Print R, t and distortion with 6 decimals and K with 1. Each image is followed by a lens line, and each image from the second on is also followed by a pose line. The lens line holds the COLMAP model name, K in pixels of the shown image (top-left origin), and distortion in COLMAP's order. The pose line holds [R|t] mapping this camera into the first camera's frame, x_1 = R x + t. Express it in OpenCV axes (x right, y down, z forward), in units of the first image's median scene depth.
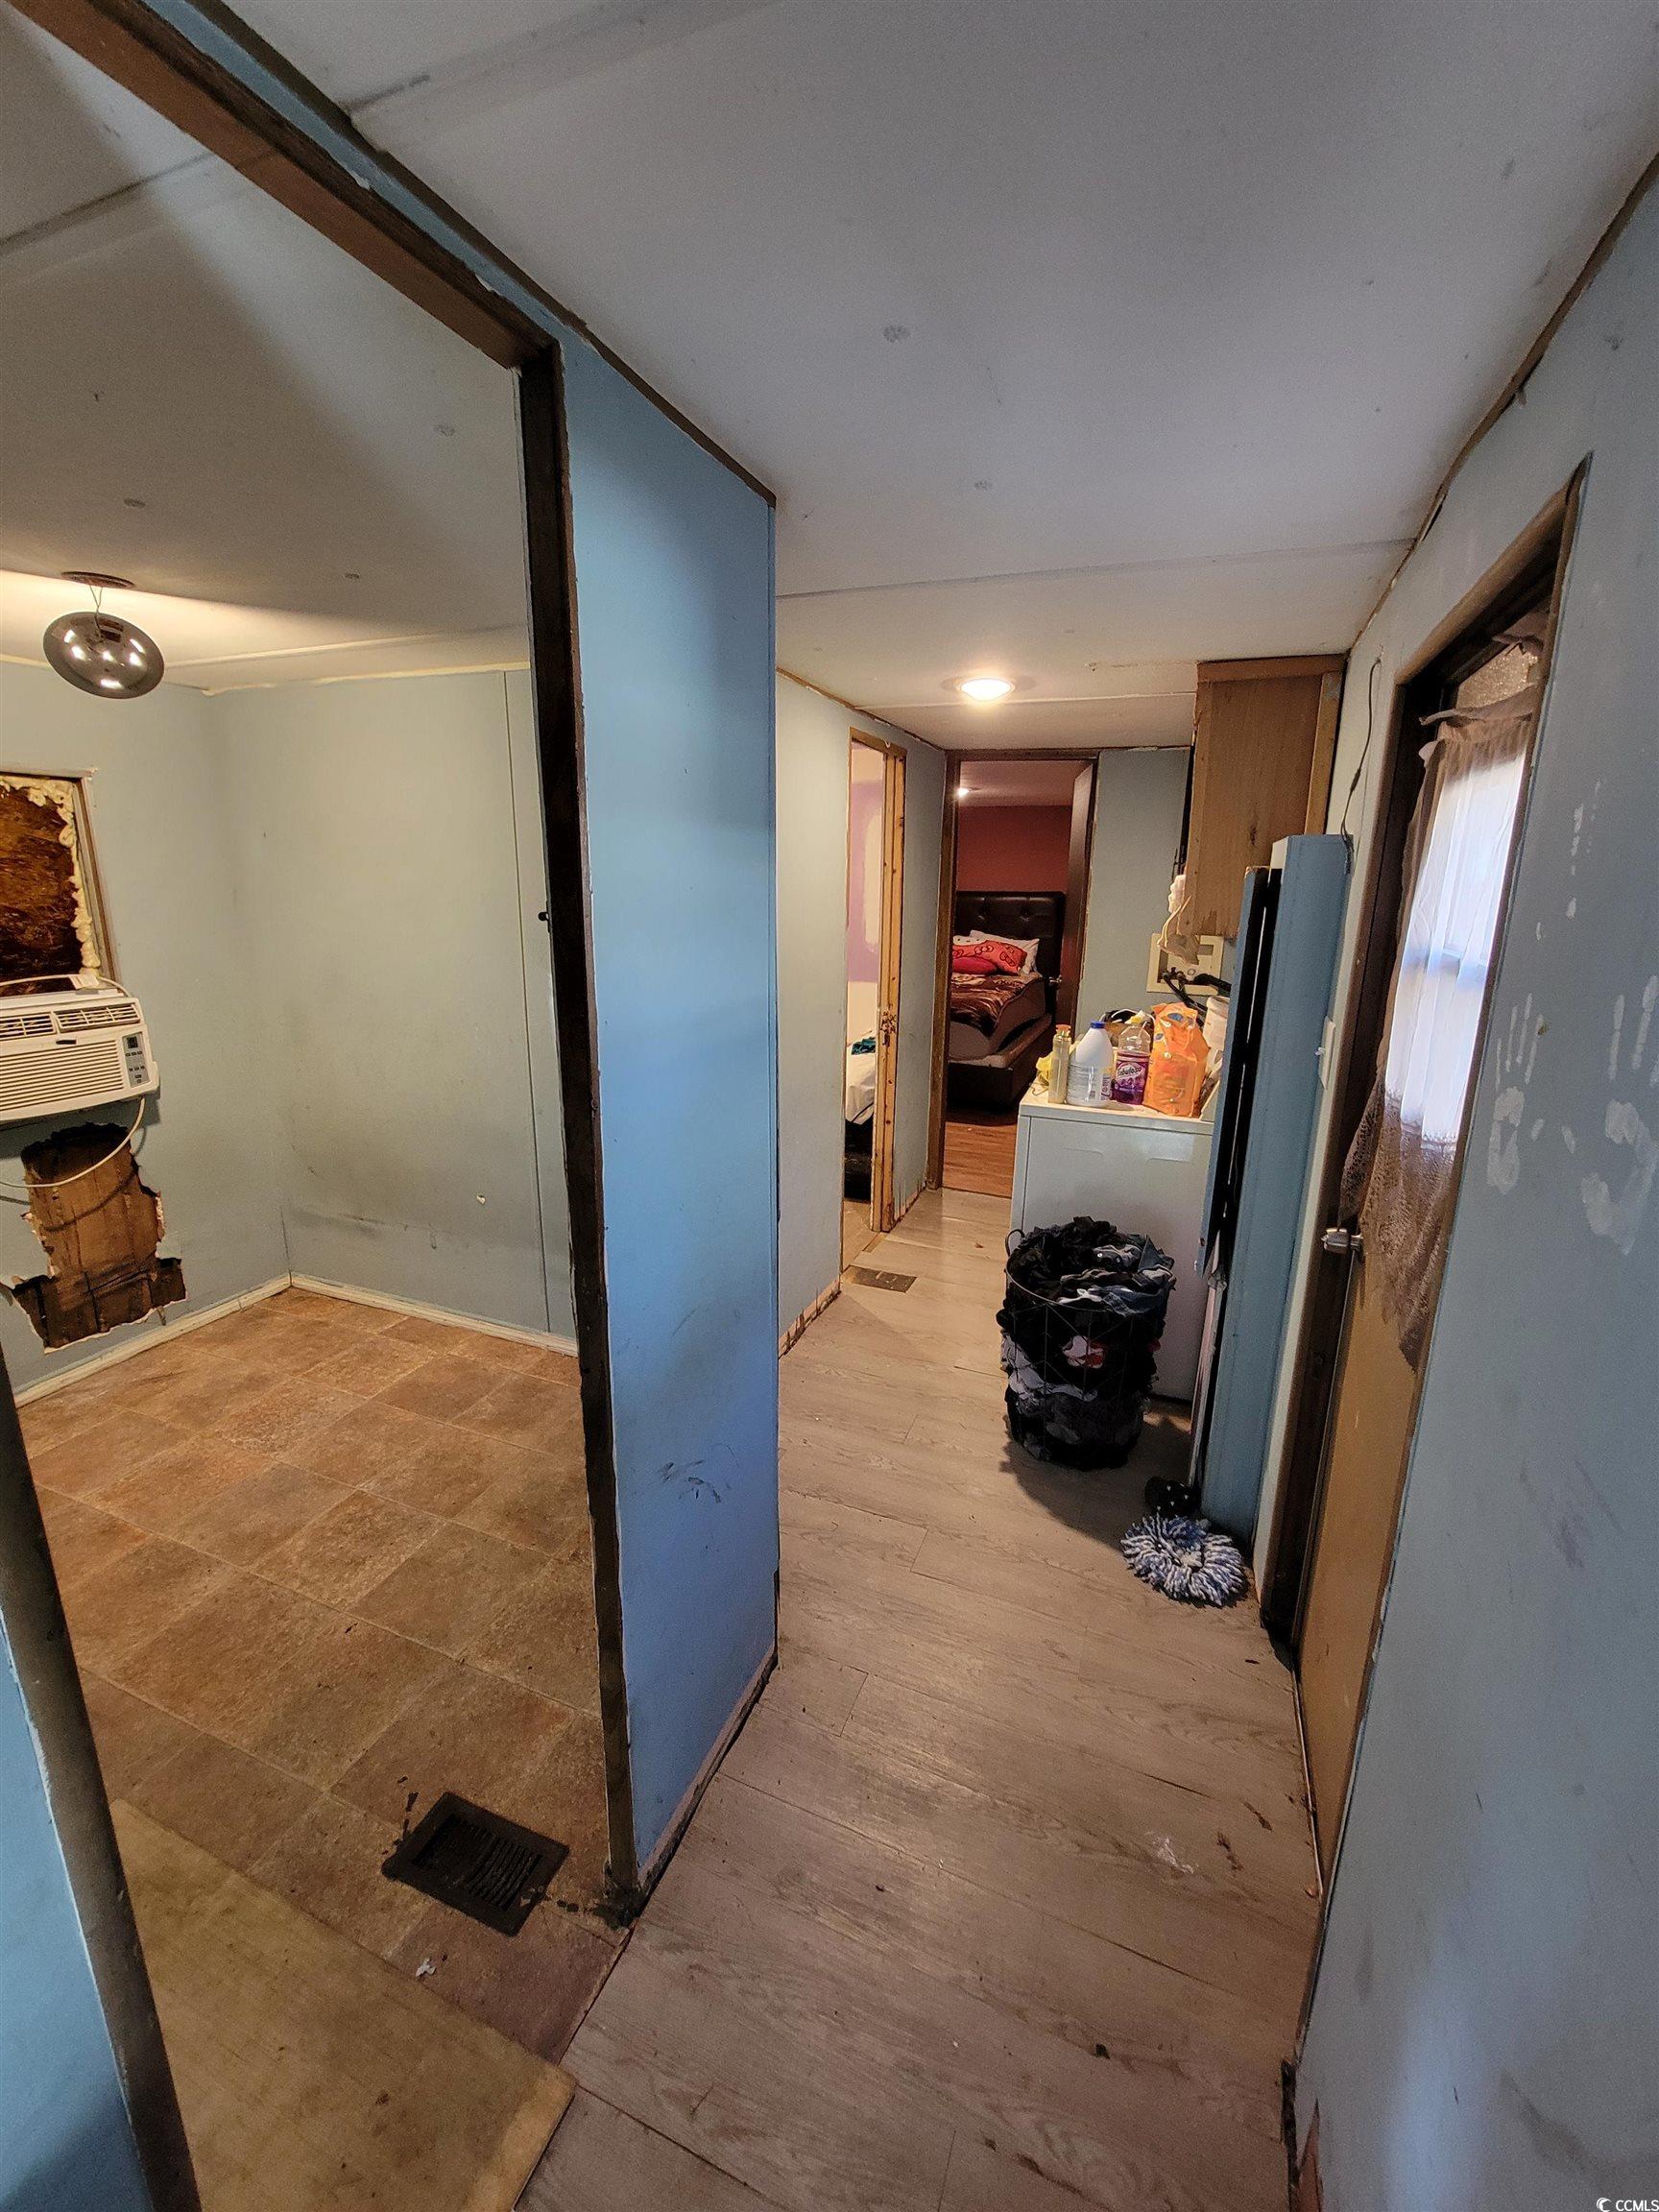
lens RADIAL K [[907.9, 0, 830.3], [0, 907.9, 1095.2], [0, 0, 1]] dist [-0.007793, 0.002805]
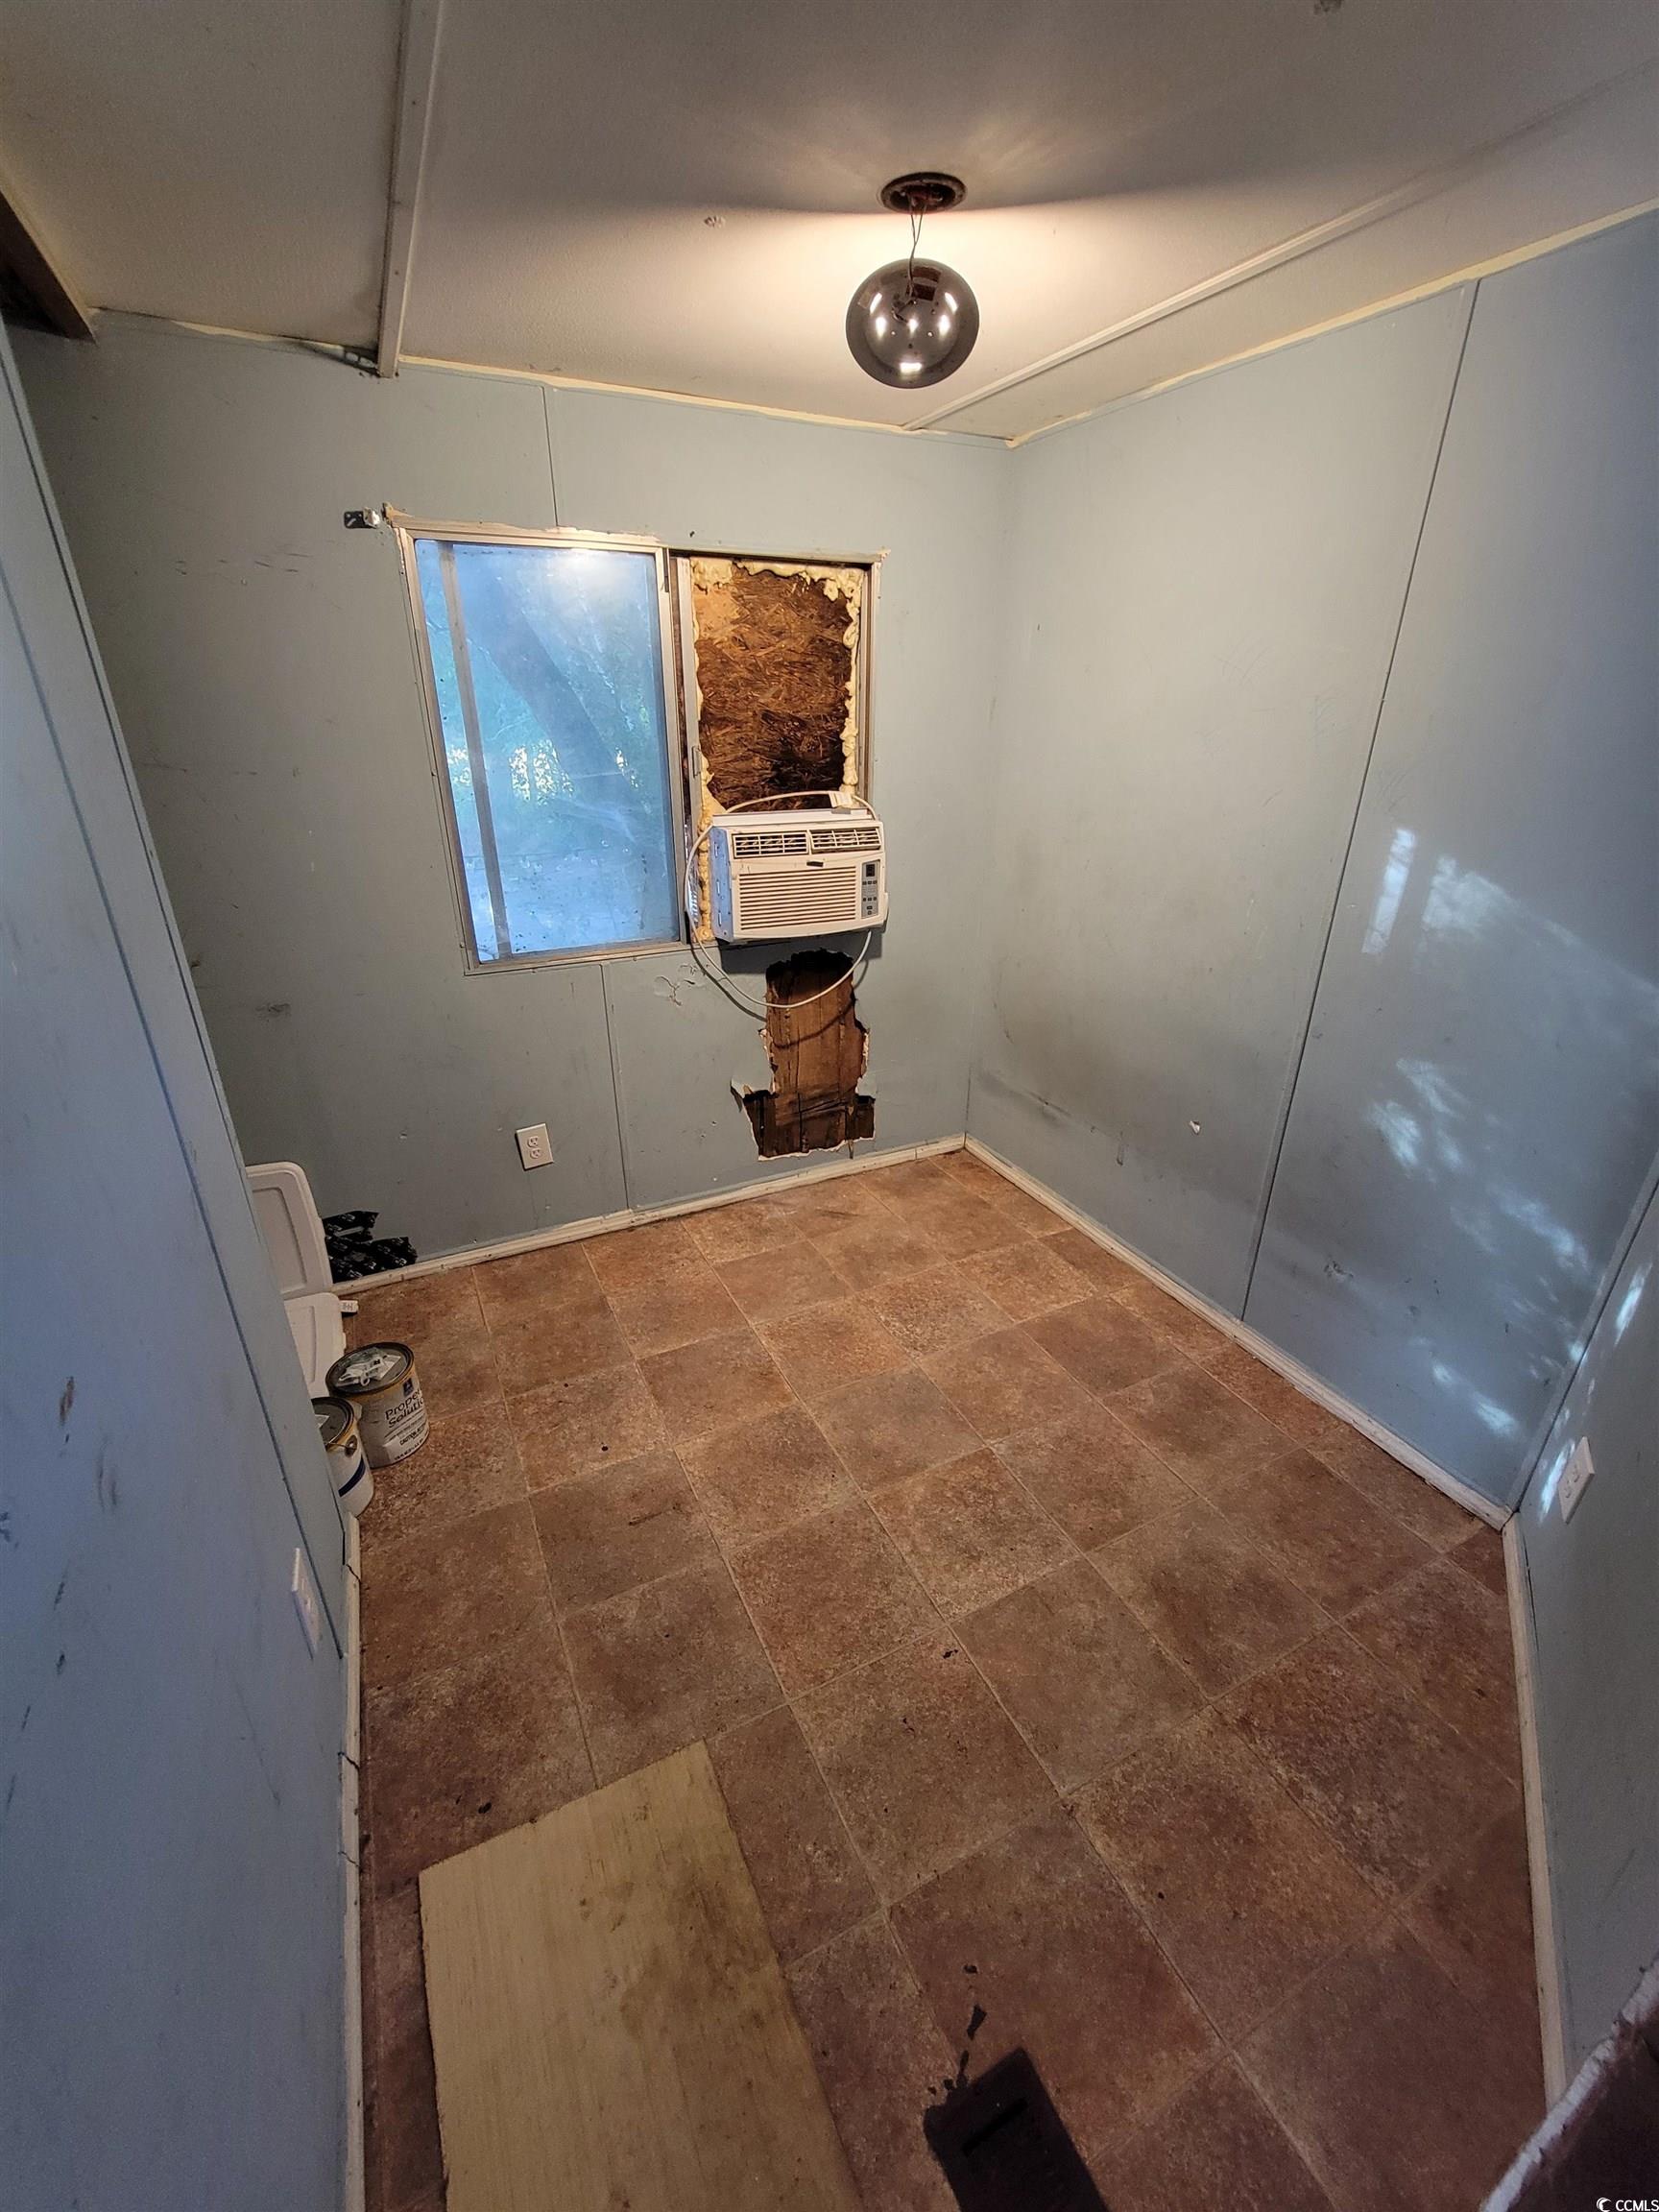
lens RADIAL K [[904.2, 0, 840.8], [0, 904.2, 1101.3], [0, 0, 1]] dist [-0.000922, 0.000748]
pose [[0.754692, 0.259616, -0.602528, -0.172580], [-0.153995, 0.962816, 0.221970, -0.031834], [0.637750, -0.074733, 0.766609, 0.251002]]
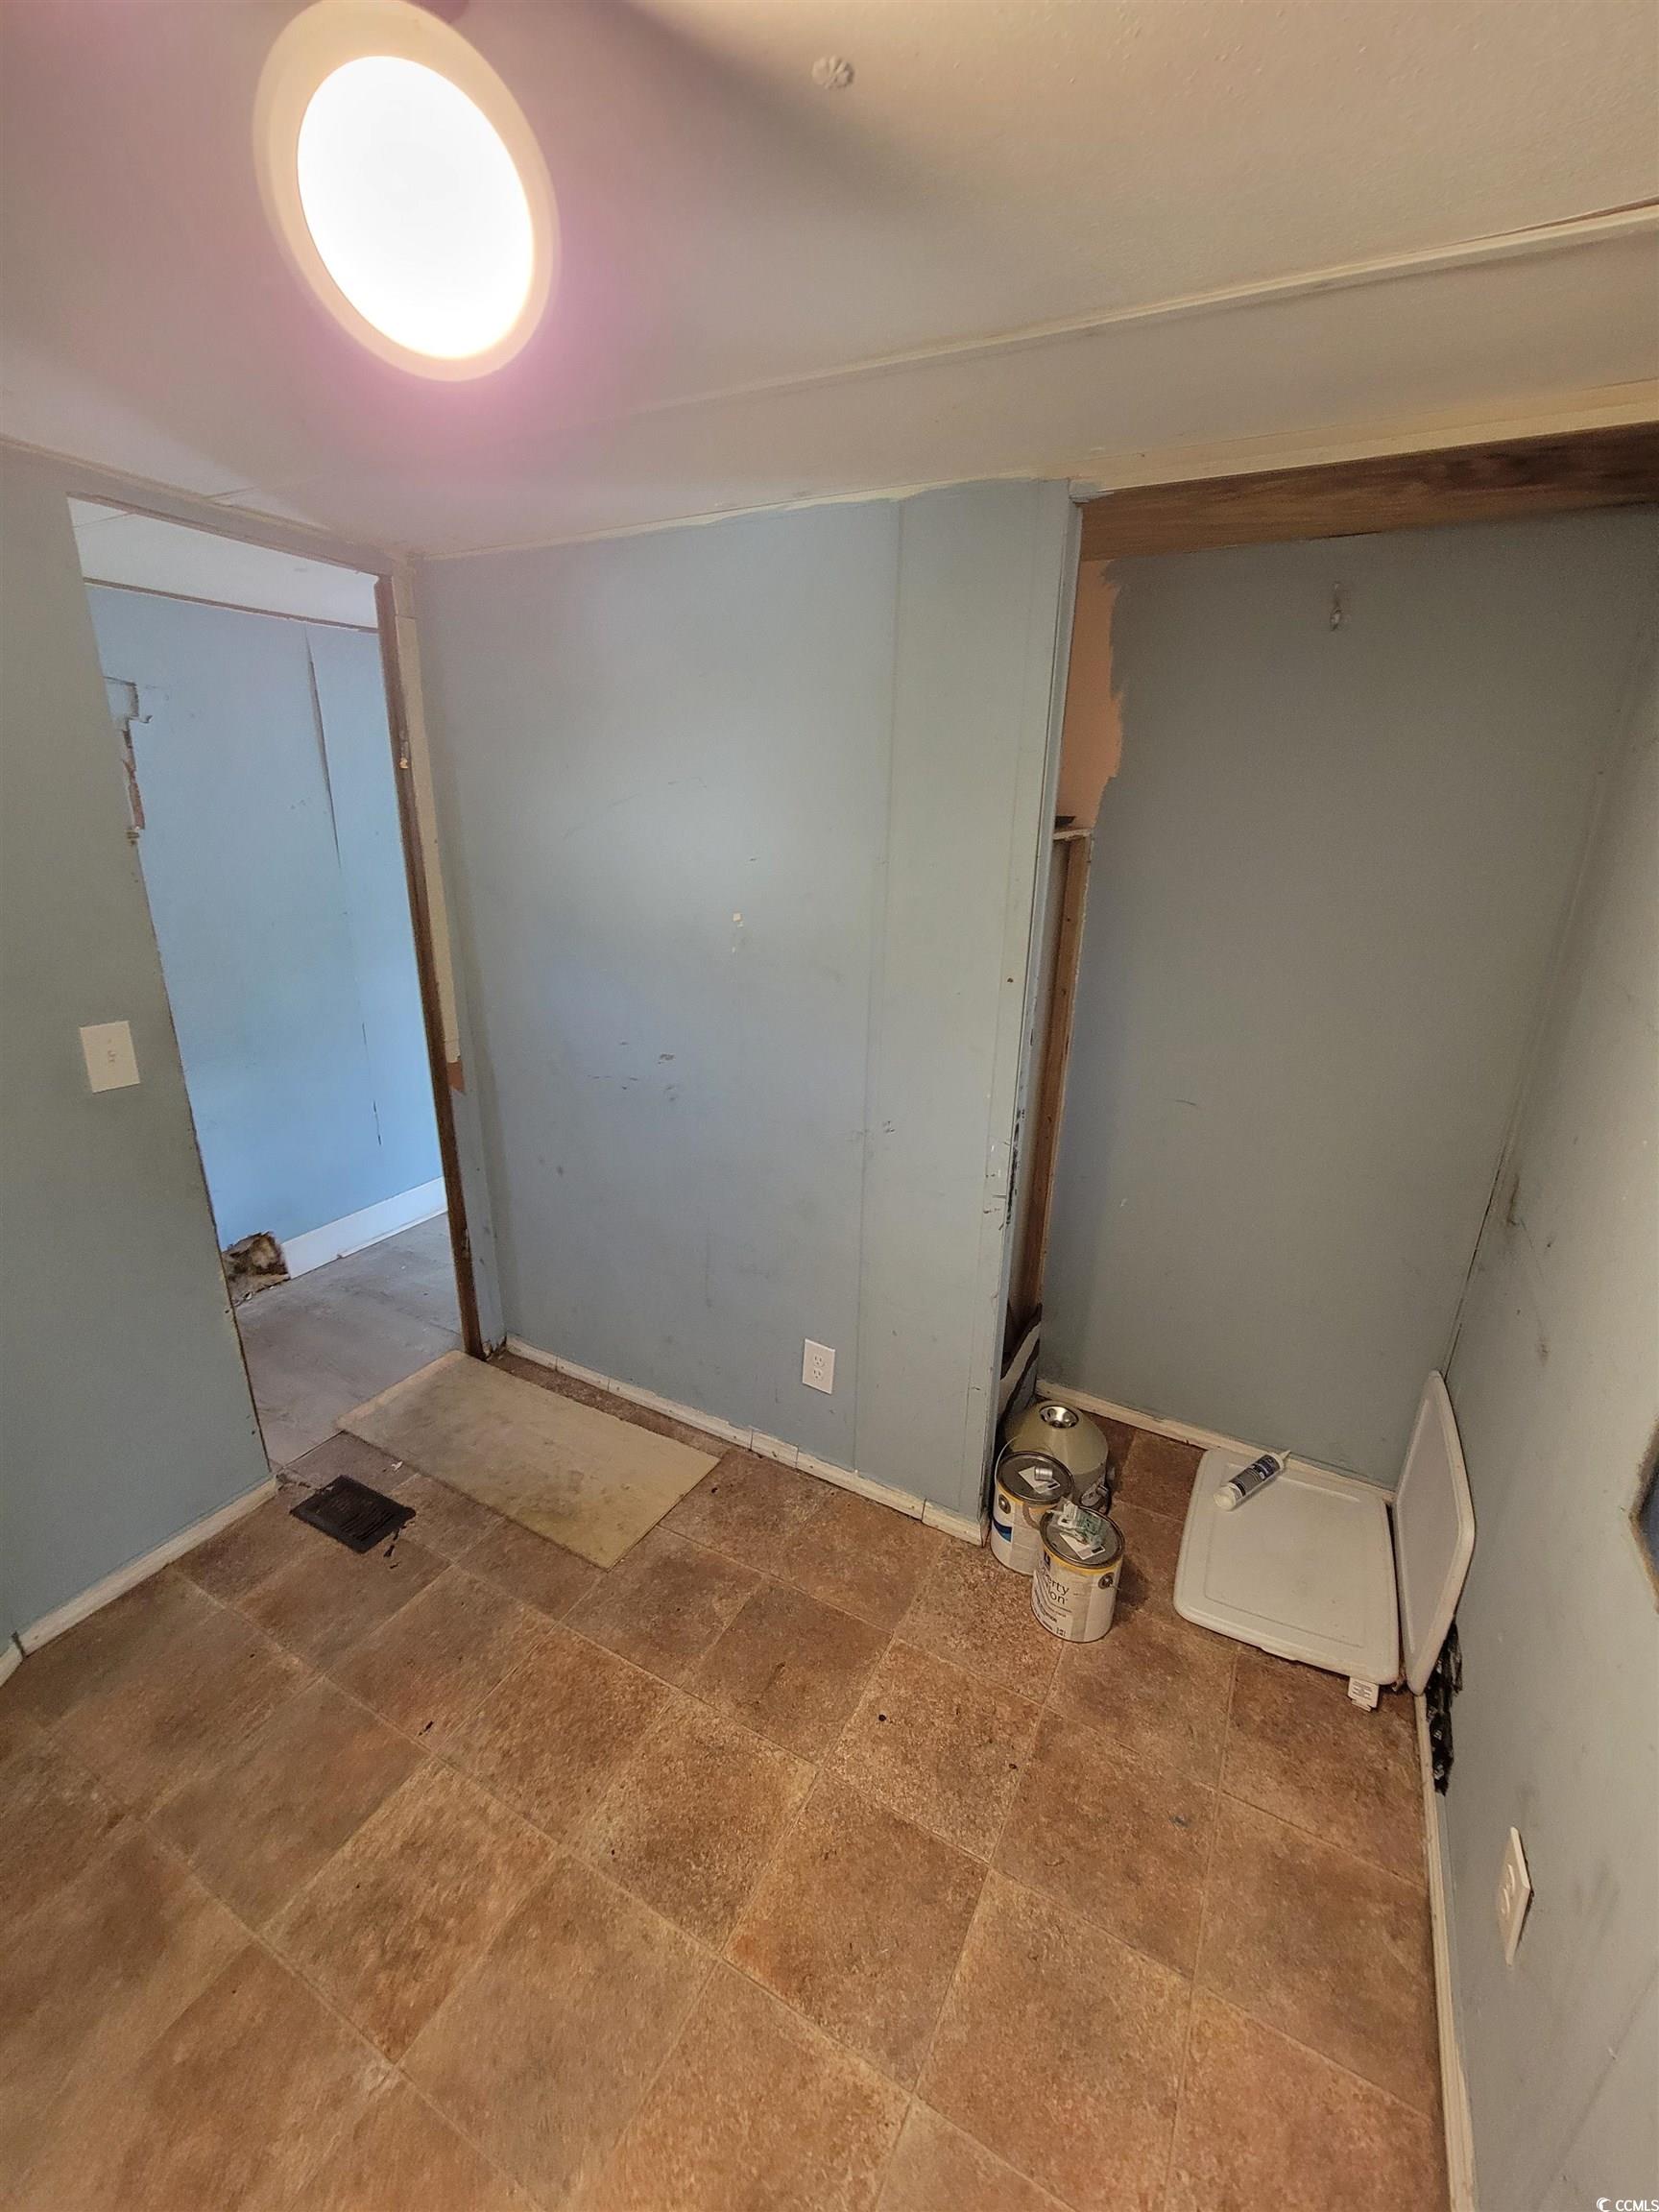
lens RADIAL K [[904.2, 0, 840.8], [0, 904.2, 1101.3], [0, 0, 1]] dist [-0.000922, 0.000748]
pose [[-0.993947, -0.064177, 0.089164, -0.668351], [-0.005874, 0.841507, 0.540214, -0.260748], [-0.109702, 0.536421, -0.836790, 0.945114]]
